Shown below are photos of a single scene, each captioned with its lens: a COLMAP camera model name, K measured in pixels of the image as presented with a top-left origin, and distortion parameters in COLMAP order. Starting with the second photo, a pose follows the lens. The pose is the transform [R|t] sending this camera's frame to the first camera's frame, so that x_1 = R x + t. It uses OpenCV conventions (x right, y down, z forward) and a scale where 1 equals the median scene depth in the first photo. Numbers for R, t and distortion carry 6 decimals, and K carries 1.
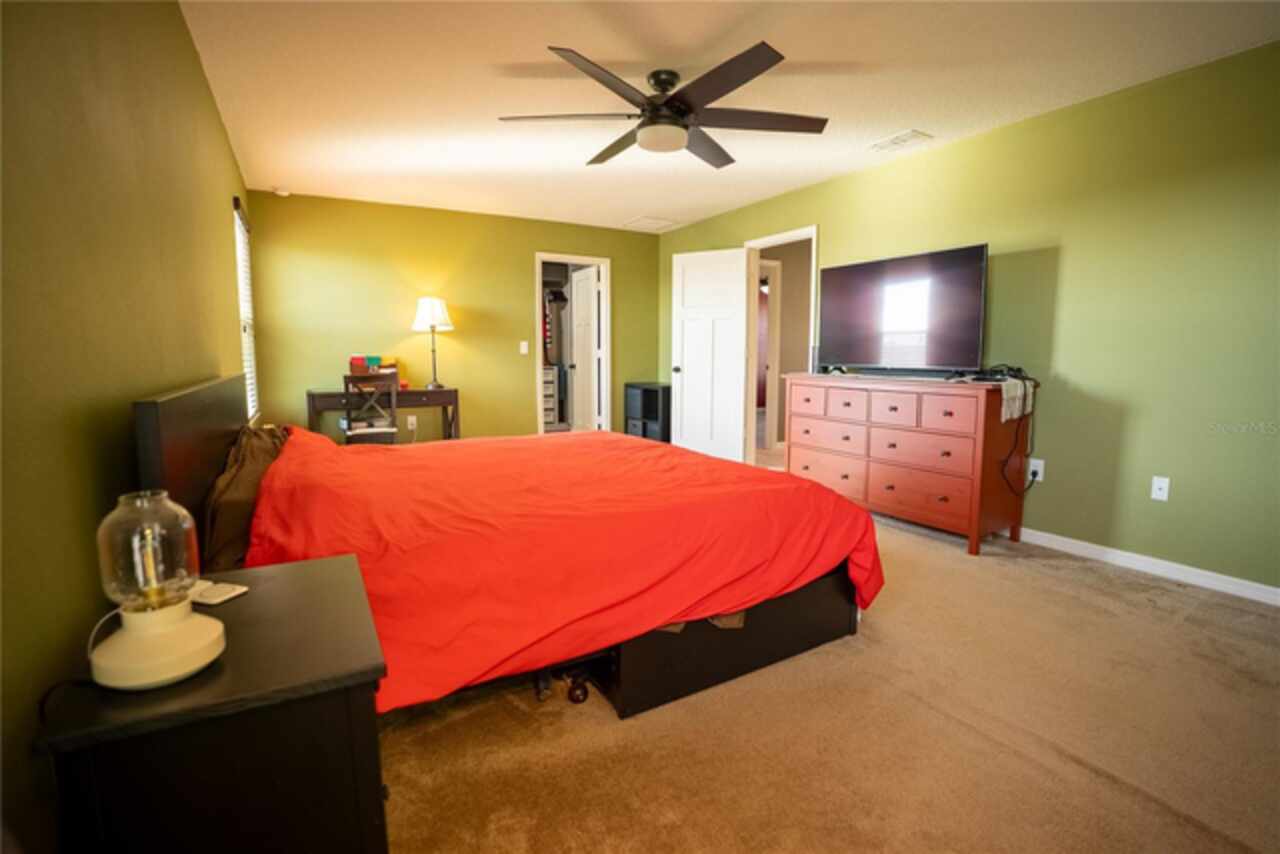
lens RADIAL K [[592.8, 0, 643.3], [0, 592.8, 428.2], [0, 0, 1]] dist [-0.064416, 0.013926]
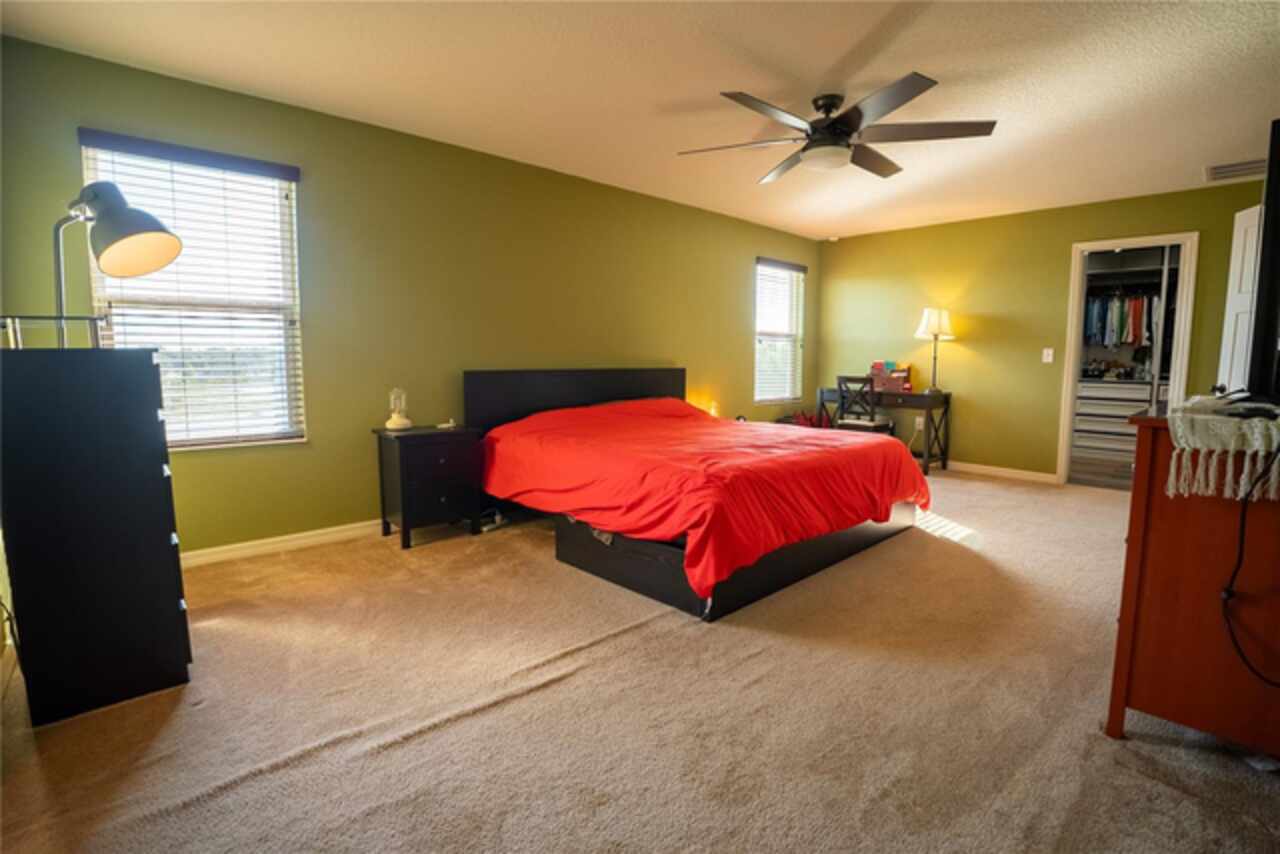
lens RADIAL K [[592.8, 0, 641.9], [0, 592.8, 423.9], [0, 0, 1]] dist [-0.064416, 0.013926]
pose [[0.221034, 0.107427, -0.969331, 0.570936], [-0.128925, 0.988411, 0.080143, -0.030196], [0.966707, 0.107257, 0.232322, 0.258813]]
